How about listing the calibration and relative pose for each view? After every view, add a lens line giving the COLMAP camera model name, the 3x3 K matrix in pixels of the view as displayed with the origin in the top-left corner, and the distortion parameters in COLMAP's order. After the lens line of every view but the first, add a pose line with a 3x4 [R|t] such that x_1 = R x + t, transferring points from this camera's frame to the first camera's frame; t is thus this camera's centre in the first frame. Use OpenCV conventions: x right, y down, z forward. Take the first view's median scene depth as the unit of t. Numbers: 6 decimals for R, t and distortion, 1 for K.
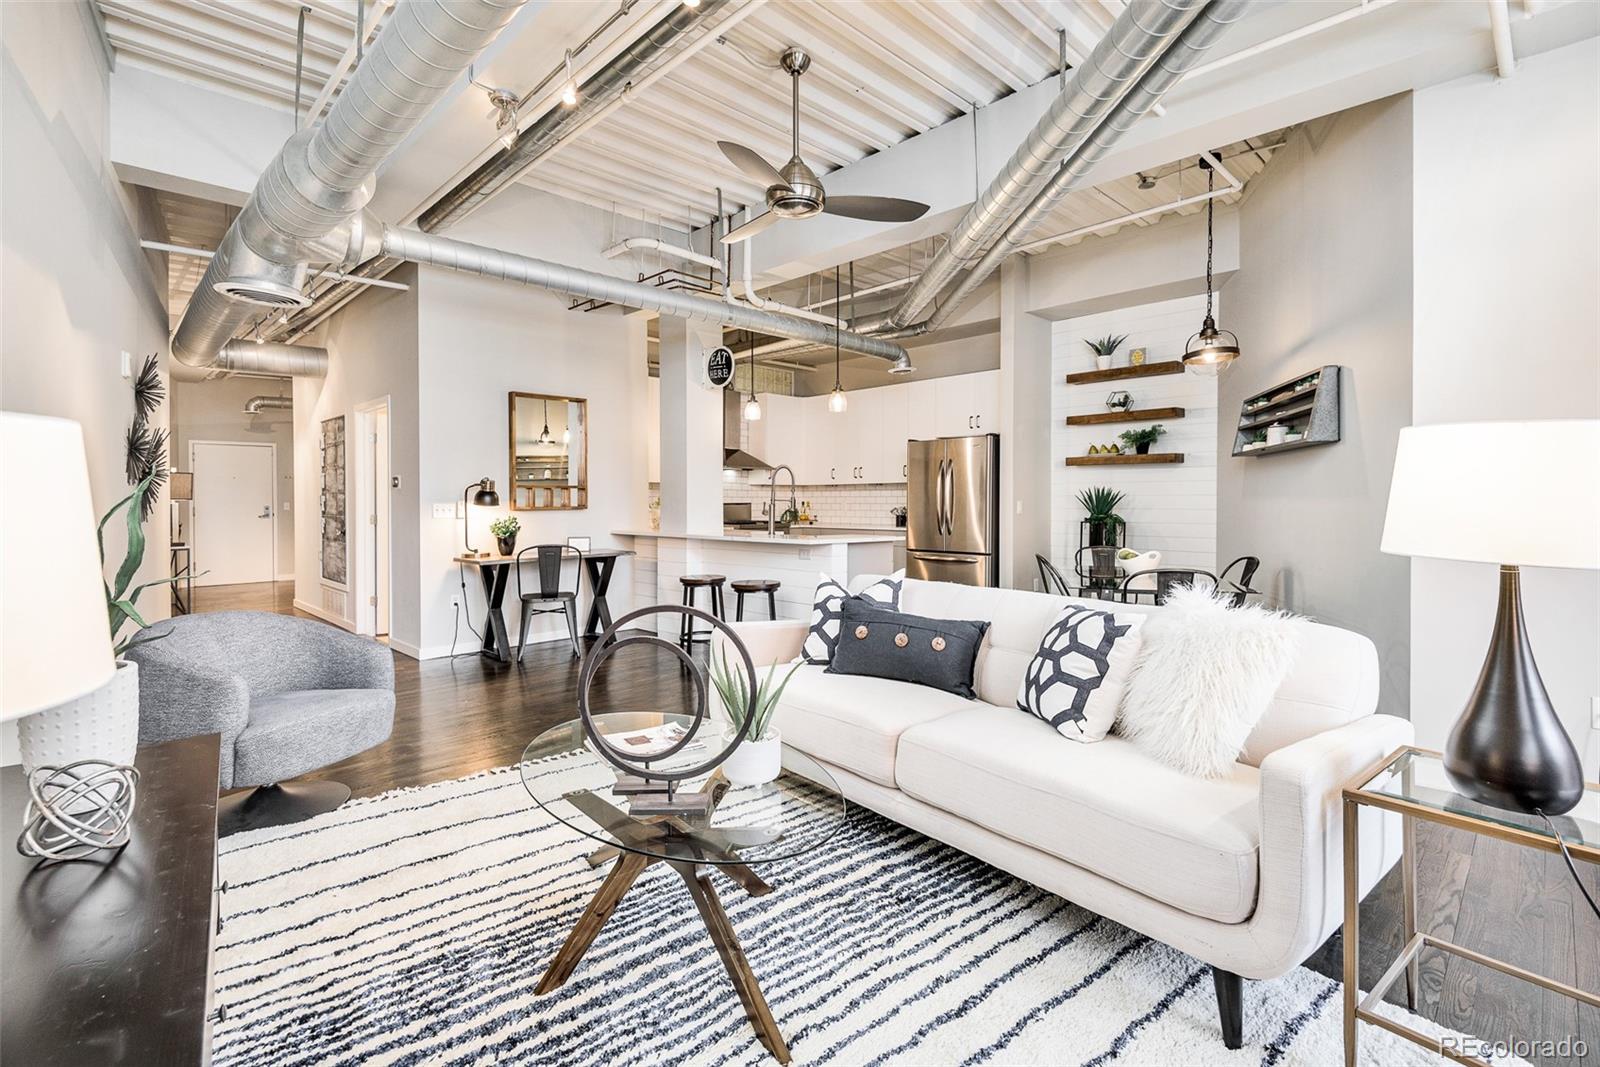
lens RADIAL K [[725.1, 0, 791.2], [0, 725.1, 499.3], [0, 0, 1]] dist [0.029702, -0.000243]
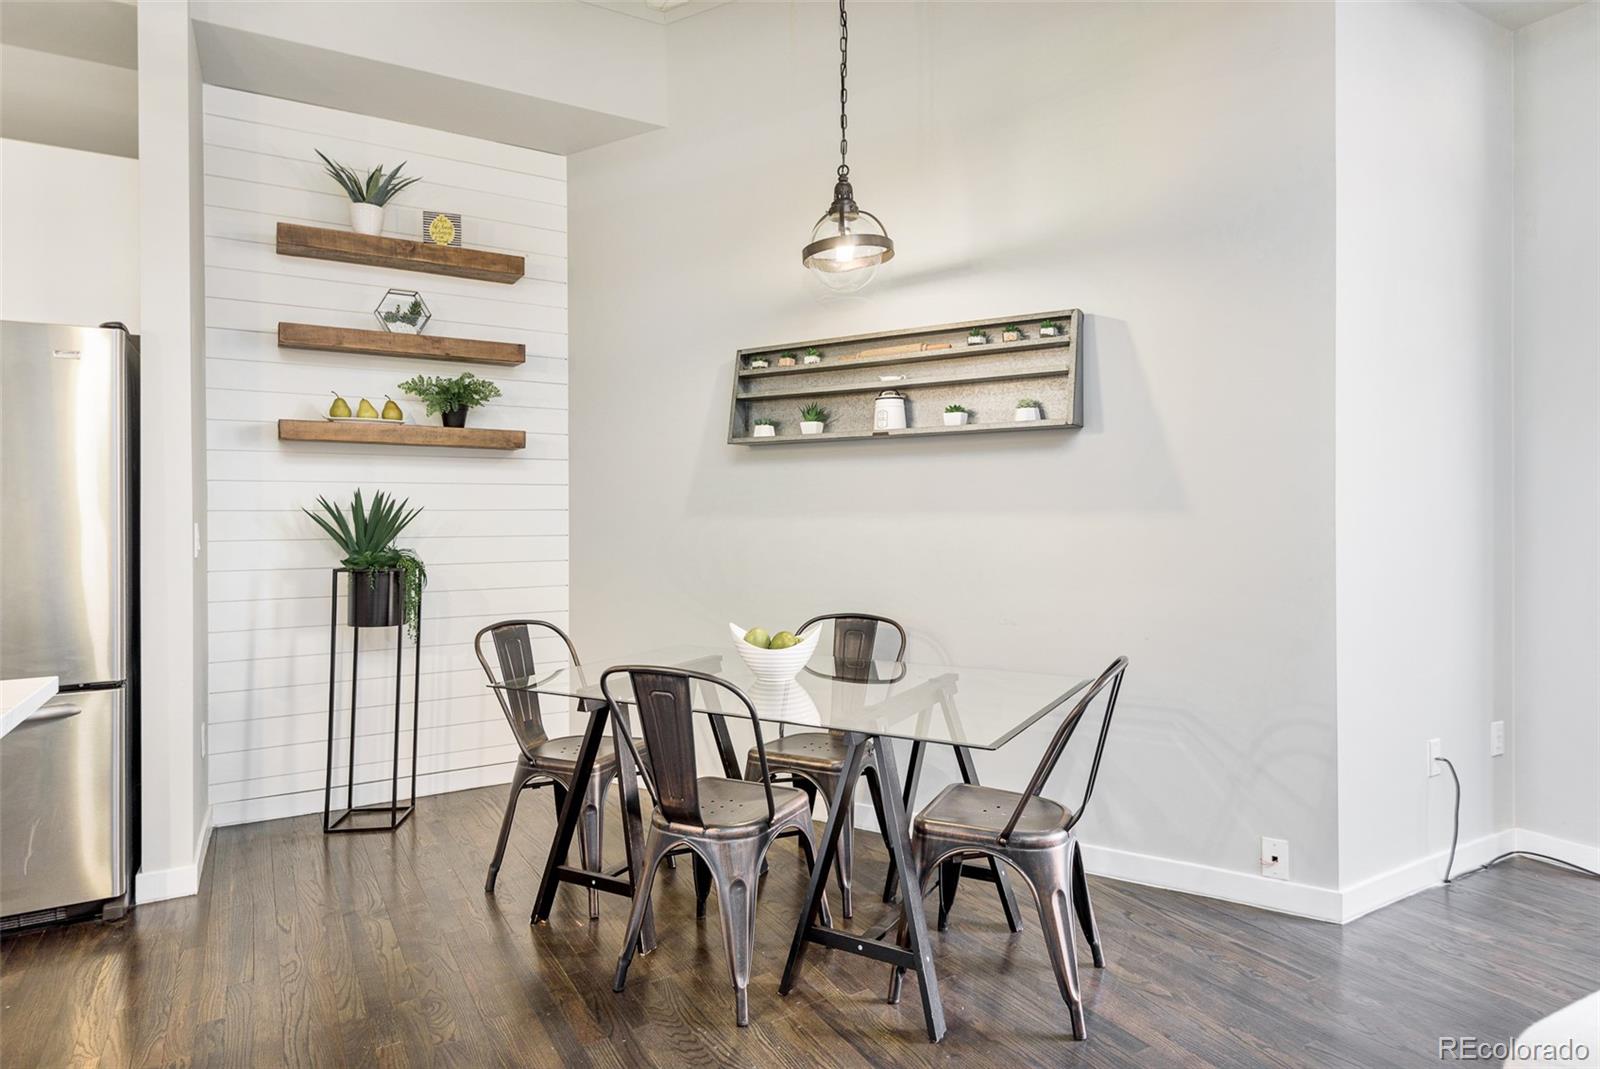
lens RADIAL K [[909.0, 0, 798.5], [0, 909.0, 516.3], [0, 0, 1]] dist [0.027300, -0.000521]
pose [[0.249503, -0.000683, 0.968374, -0.064702], [0.005403, 0.999985, -0.000687, 0.000640], [-0.968359, 0.005403, 0.249503, 0.615993]]
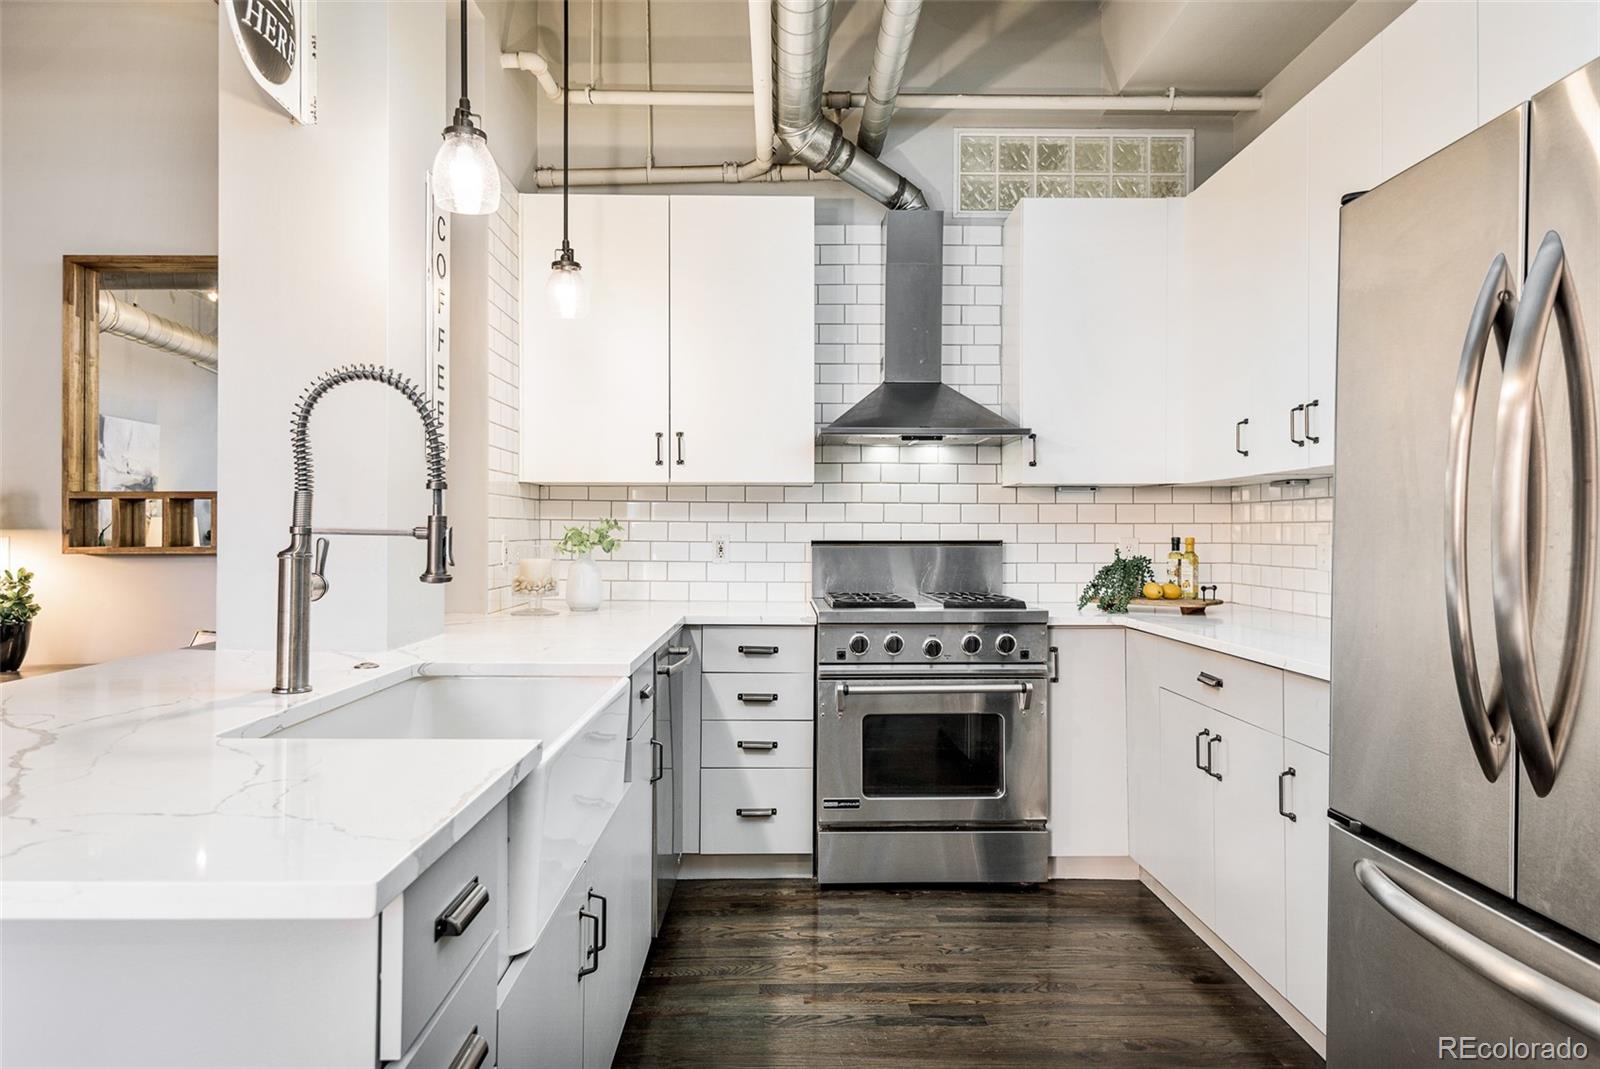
lens RADIAL K [[981.2, 0, 807.8], [0, 981.2, 523.4], [0, 0, 1]] dist [0.023879, -0.000002]
pose [[0.728794, -0.004540, -0.684718, 0.269239], [-0.002011, 0.999960, -0.008770, 0.000999], [0.684730, 0.007769, 0.728755, 0.835172]]
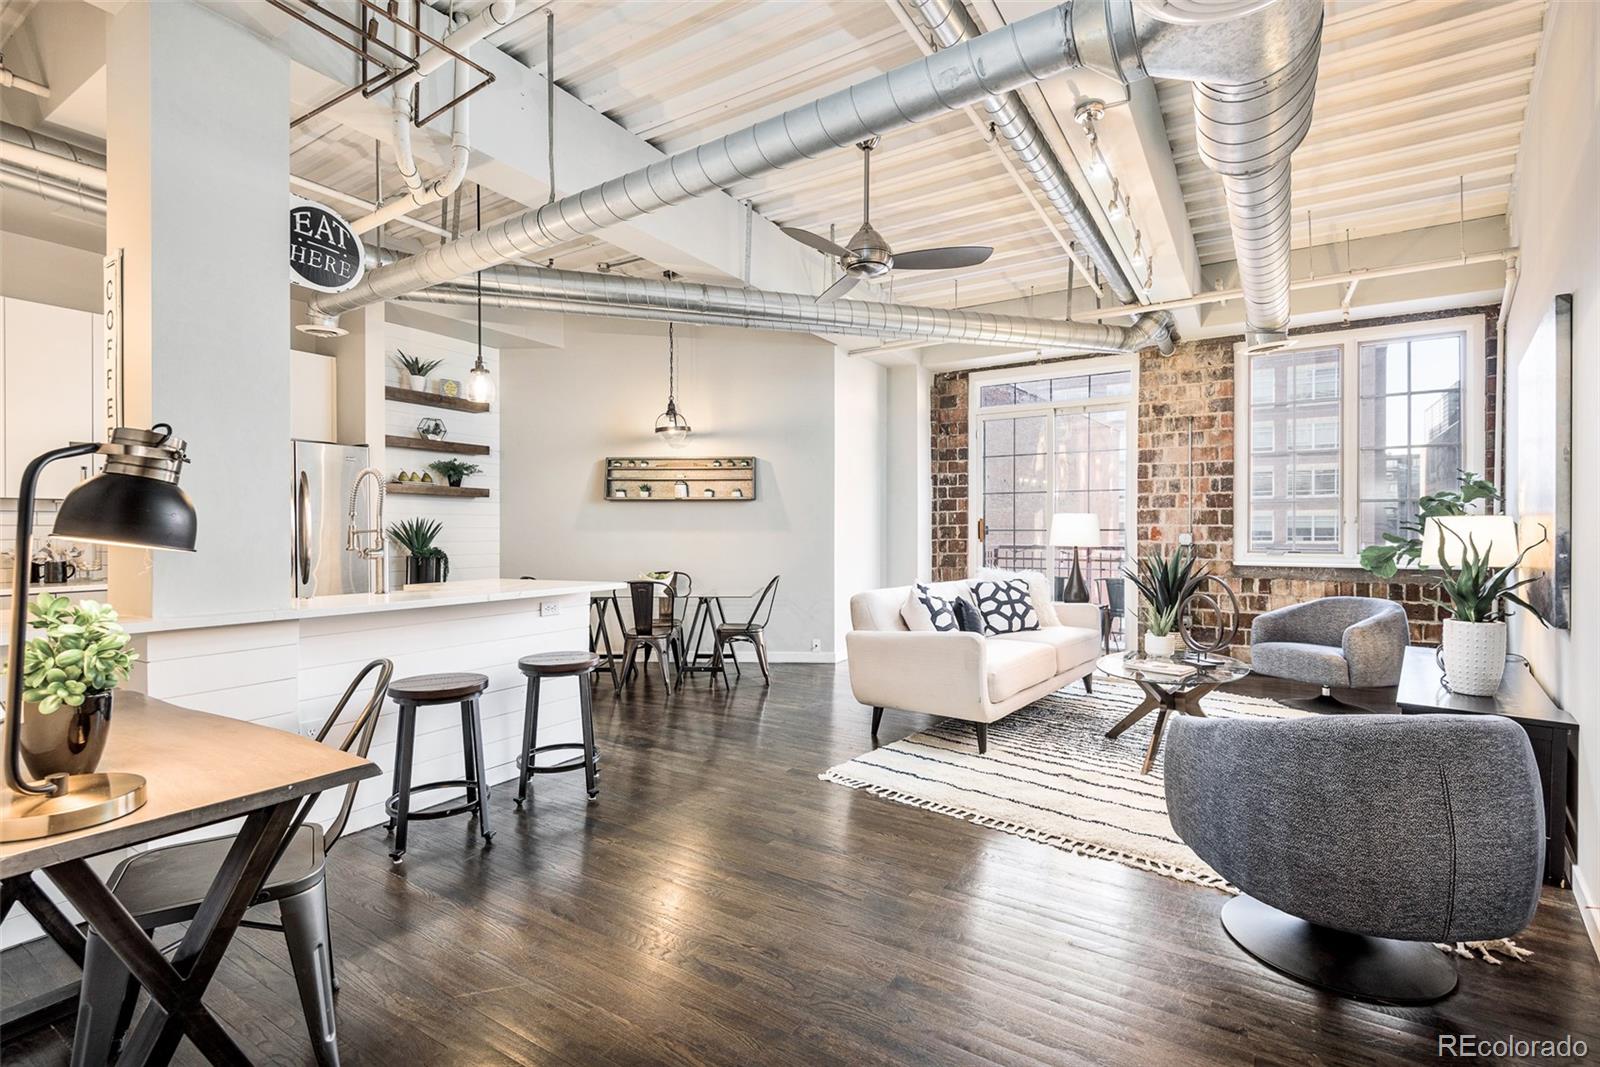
lens RADIAL K [[729.6, 0, 800.0], [0, 729.6, 533.5], [0, 0, 1]] dist [0.037263, -0.026714]
pose [[-0.226620, 0.001015, 0.973983, -0.606609], [0.001708, 0.999998, -0.000645, 0.003662], [-0.973982, 0.001518, -0.226621, 0.768182]]
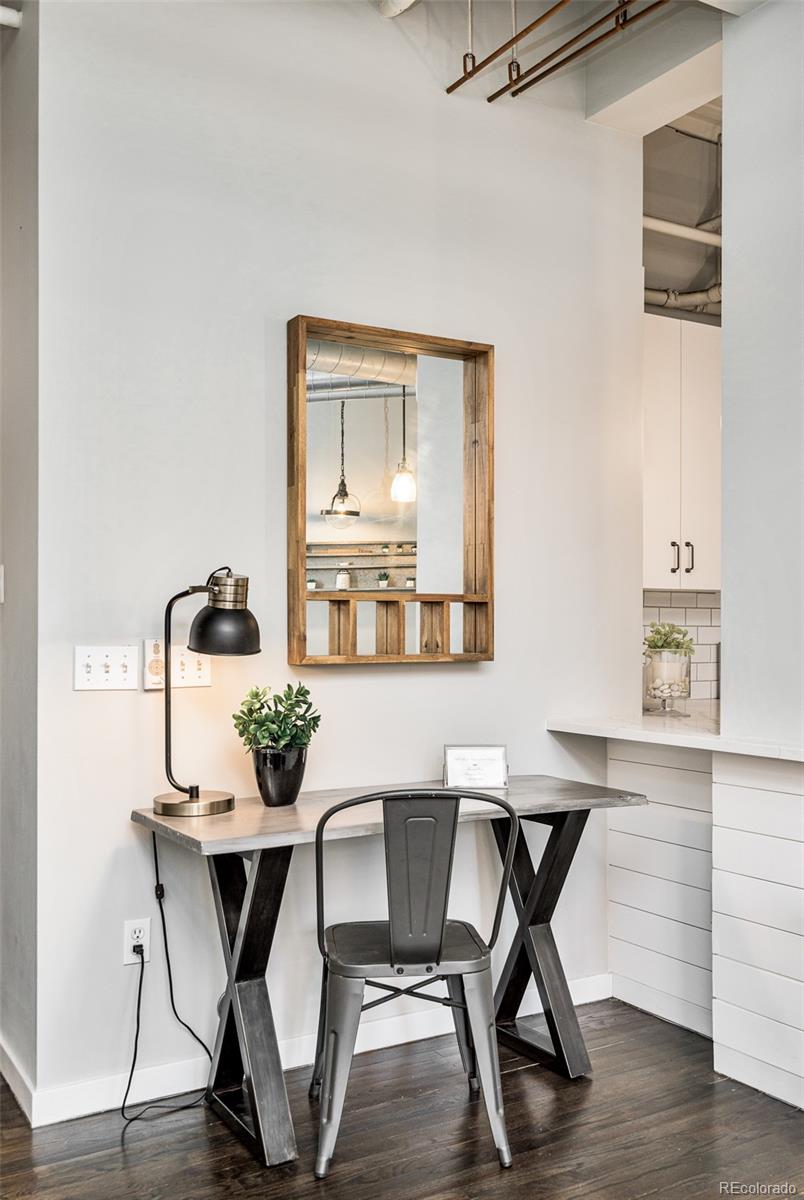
lens RADIAL K [[1110.5, 0, 402.9], [0, 1110.5, 624.4], [0, 0, 1]] dist [0.014832, 0.002819]
pose [[0.971732, 0.002209, -0.236076, -0.201141], [-0.003460, 0.999982, -0.004886, -0.001976], [0.236061, 0.005565, 0.971722, 0.483144]]
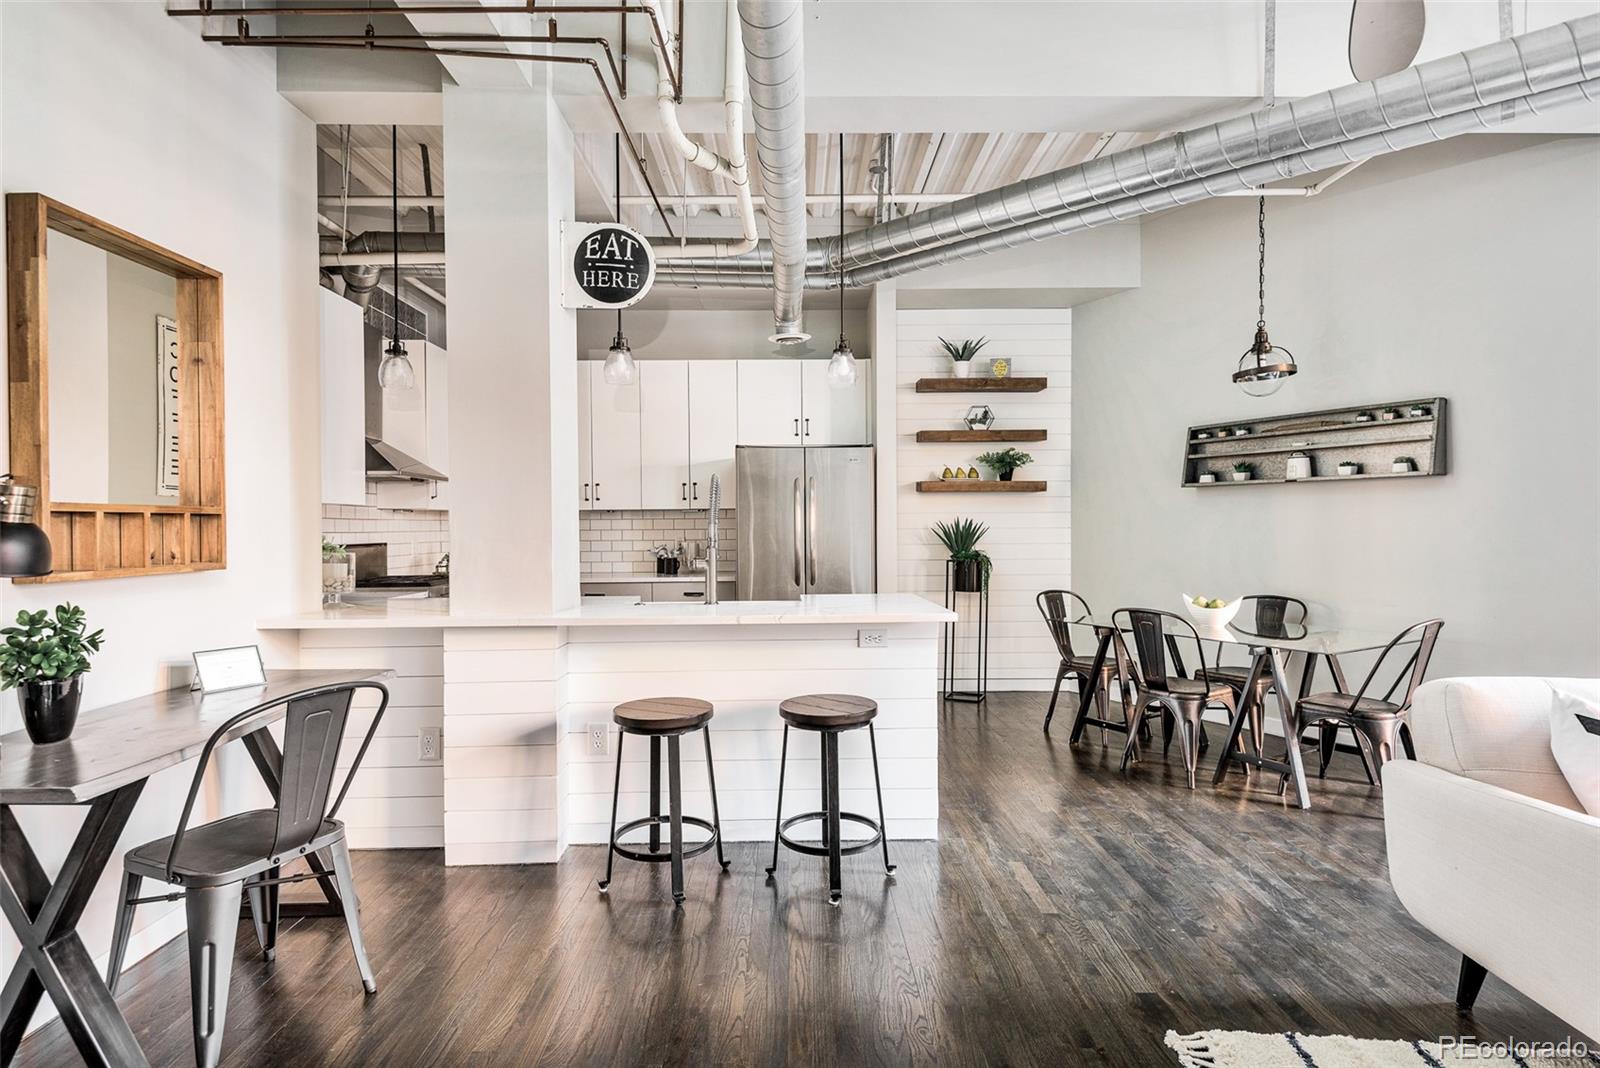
lens RADIAL K [[811.4, 0, 796.7], [0, 811.4, 532.7], [0, 0, 1]] dist [0.040195, -0.032981]
pose [[0.693527, -0.007461, 0.720392, -0.387367], [0.005184, 0.999972, 0.005365, -0.006736], [-0.720412, 0.000014, 0.693546, 0.508717]]
